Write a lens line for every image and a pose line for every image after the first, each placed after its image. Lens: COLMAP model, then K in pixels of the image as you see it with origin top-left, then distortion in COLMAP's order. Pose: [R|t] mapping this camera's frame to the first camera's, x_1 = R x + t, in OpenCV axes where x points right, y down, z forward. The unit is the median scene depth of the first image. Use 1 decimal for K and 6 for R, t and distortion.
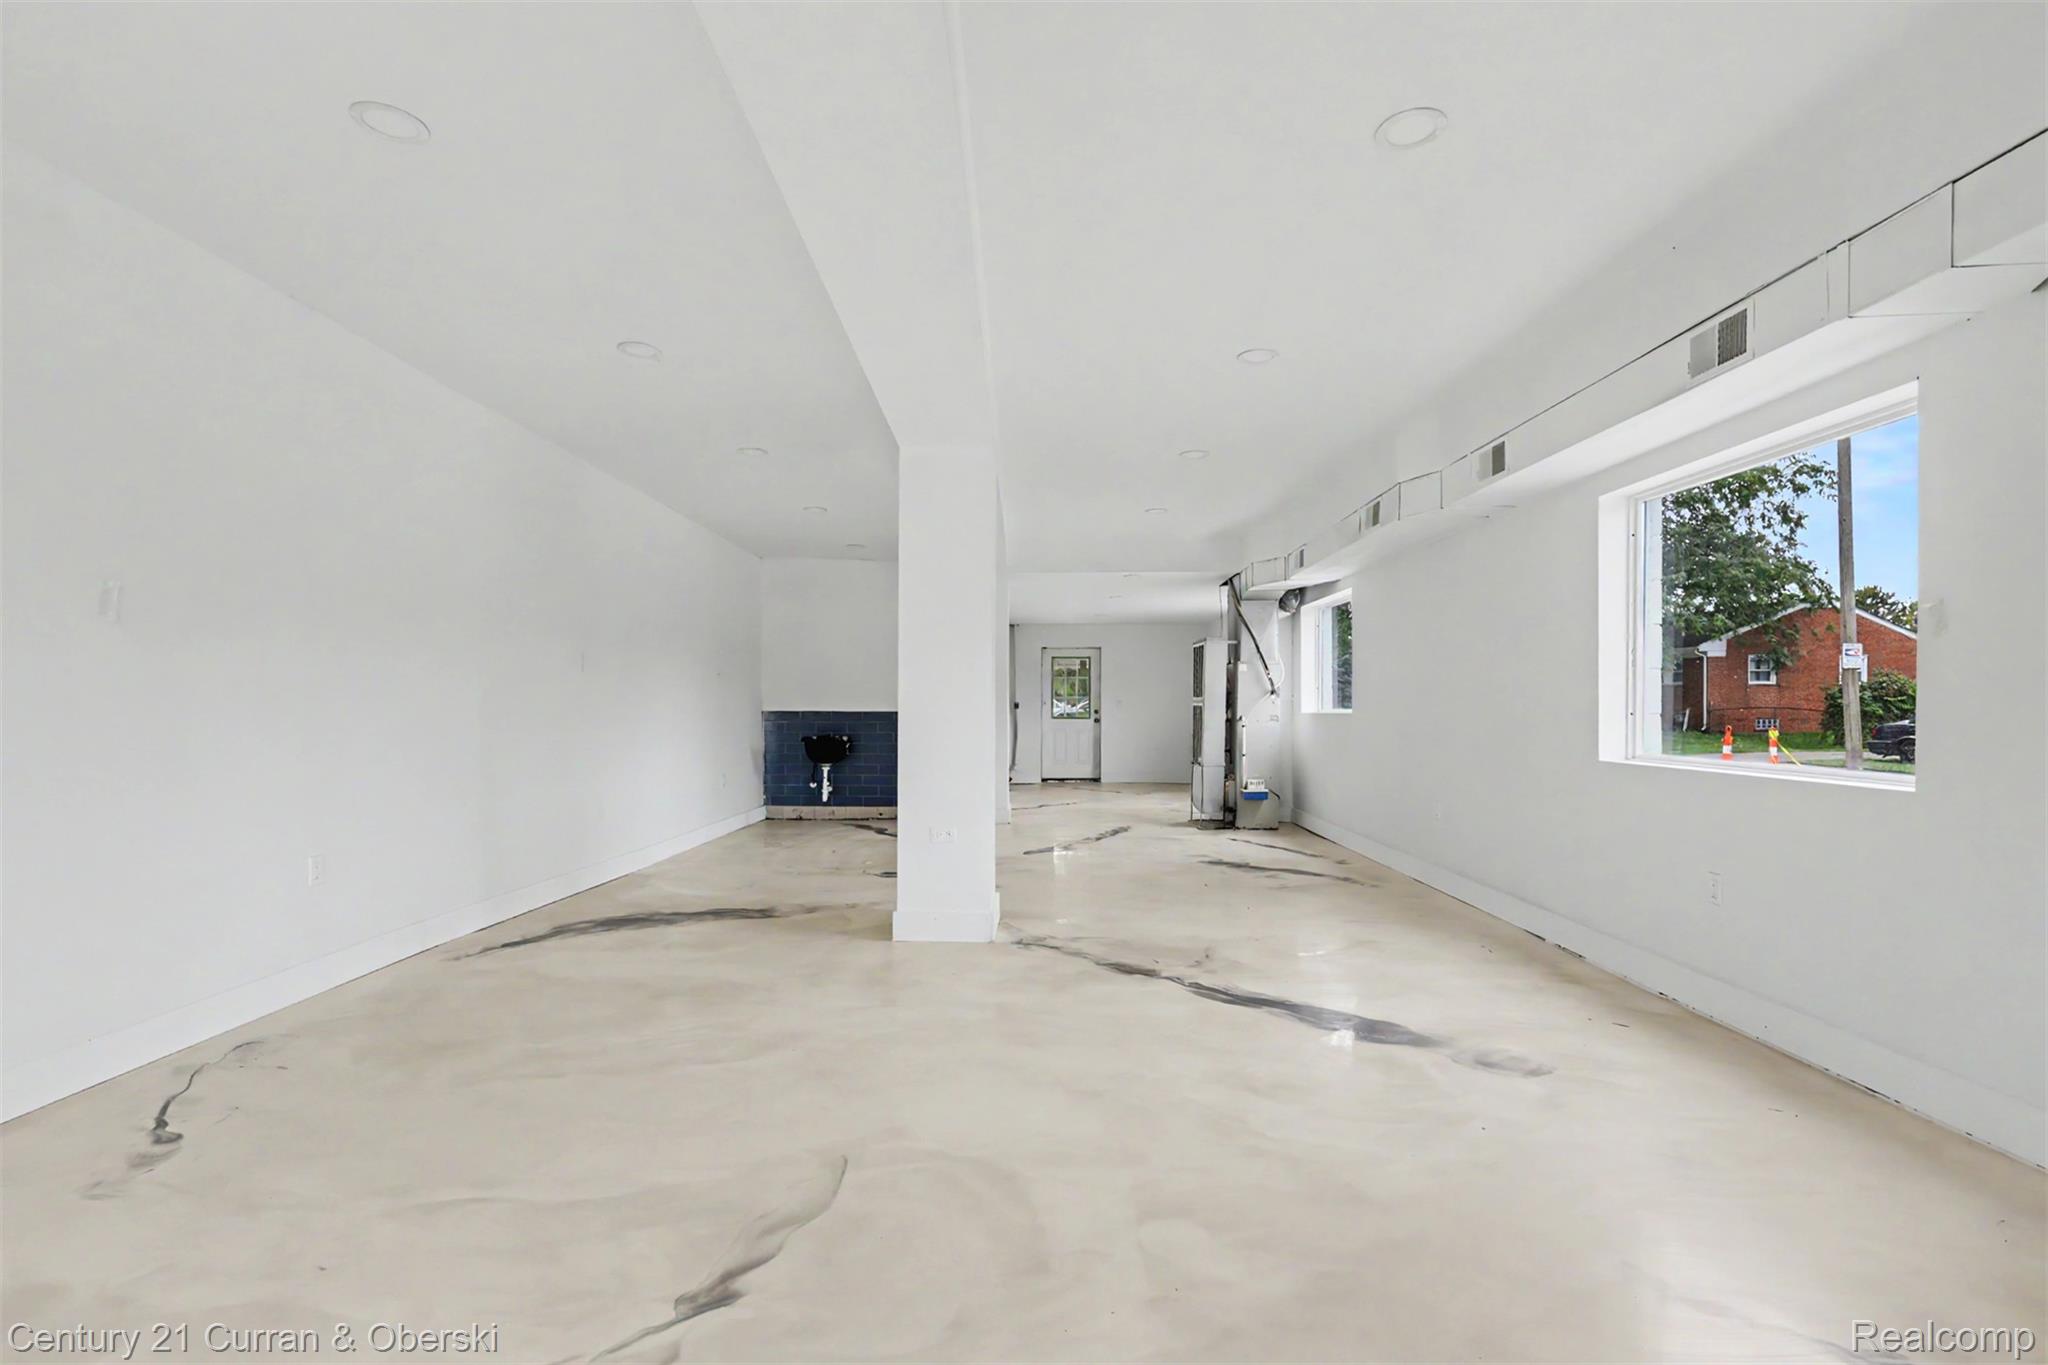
lens RADIAL K [[918.6, 0, 1025.7], [0, 918.6, 715.8], [0, 0, 1]] dist [-0.003860, 0.001261]
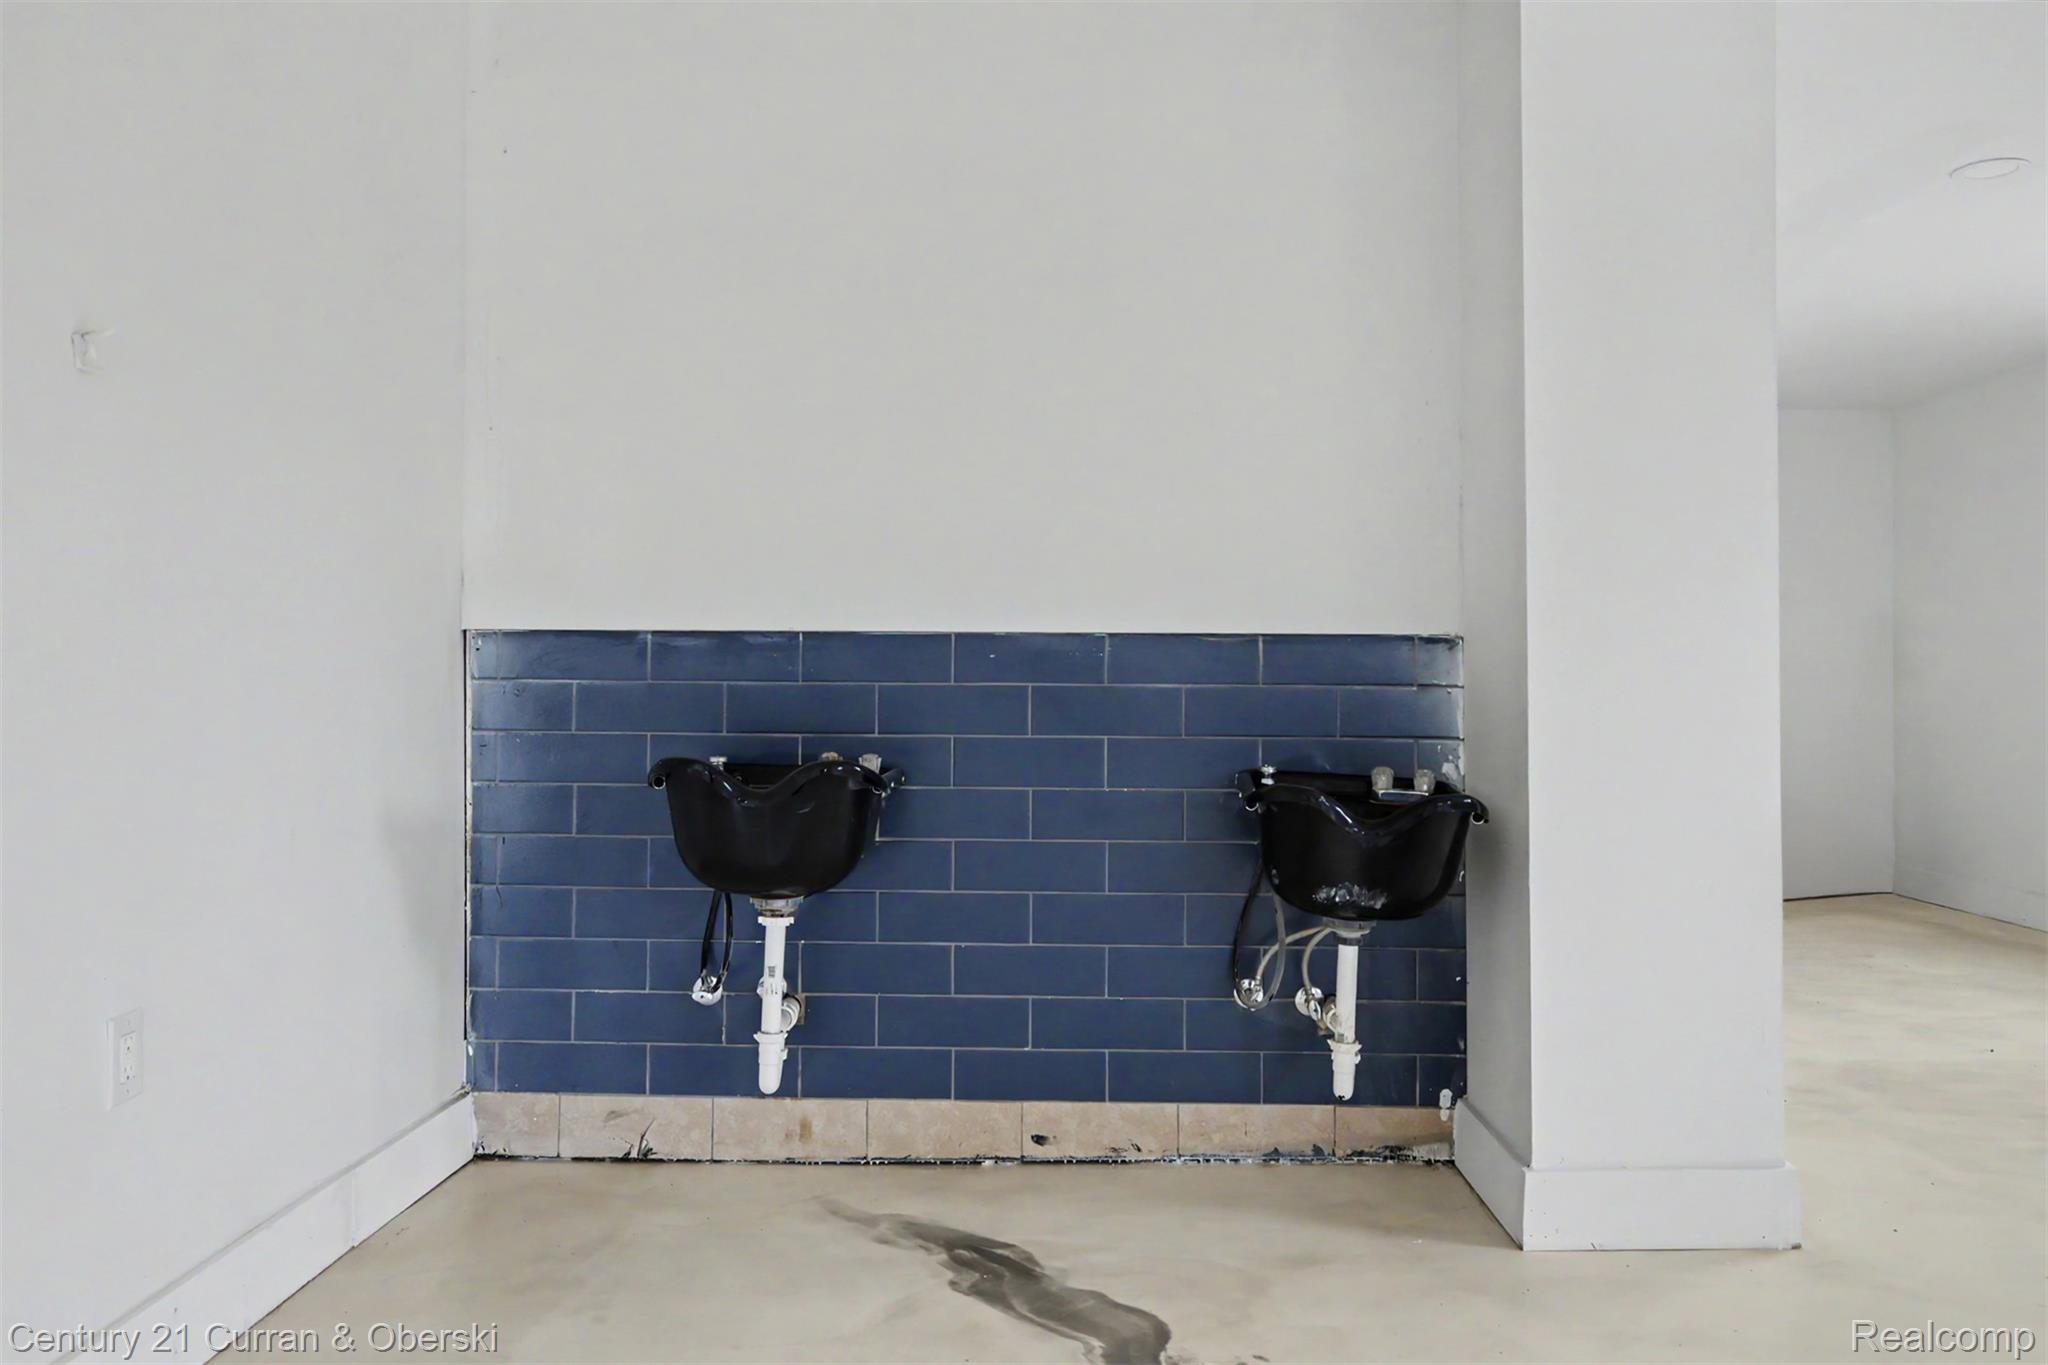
lens RADIAL K [[1507.7, 0, 1025.1], [0, 1507.7, 644.9], [0, 0, 1]] dist [-0.007989, -0.007781]
pose [[0.999944, 0.003998, -0.009755, -0.159697], [-0.004362, 0.999284, -0.037582, 0.010501], [0.009597, 0.037622, 0.999246, 0.670515]]
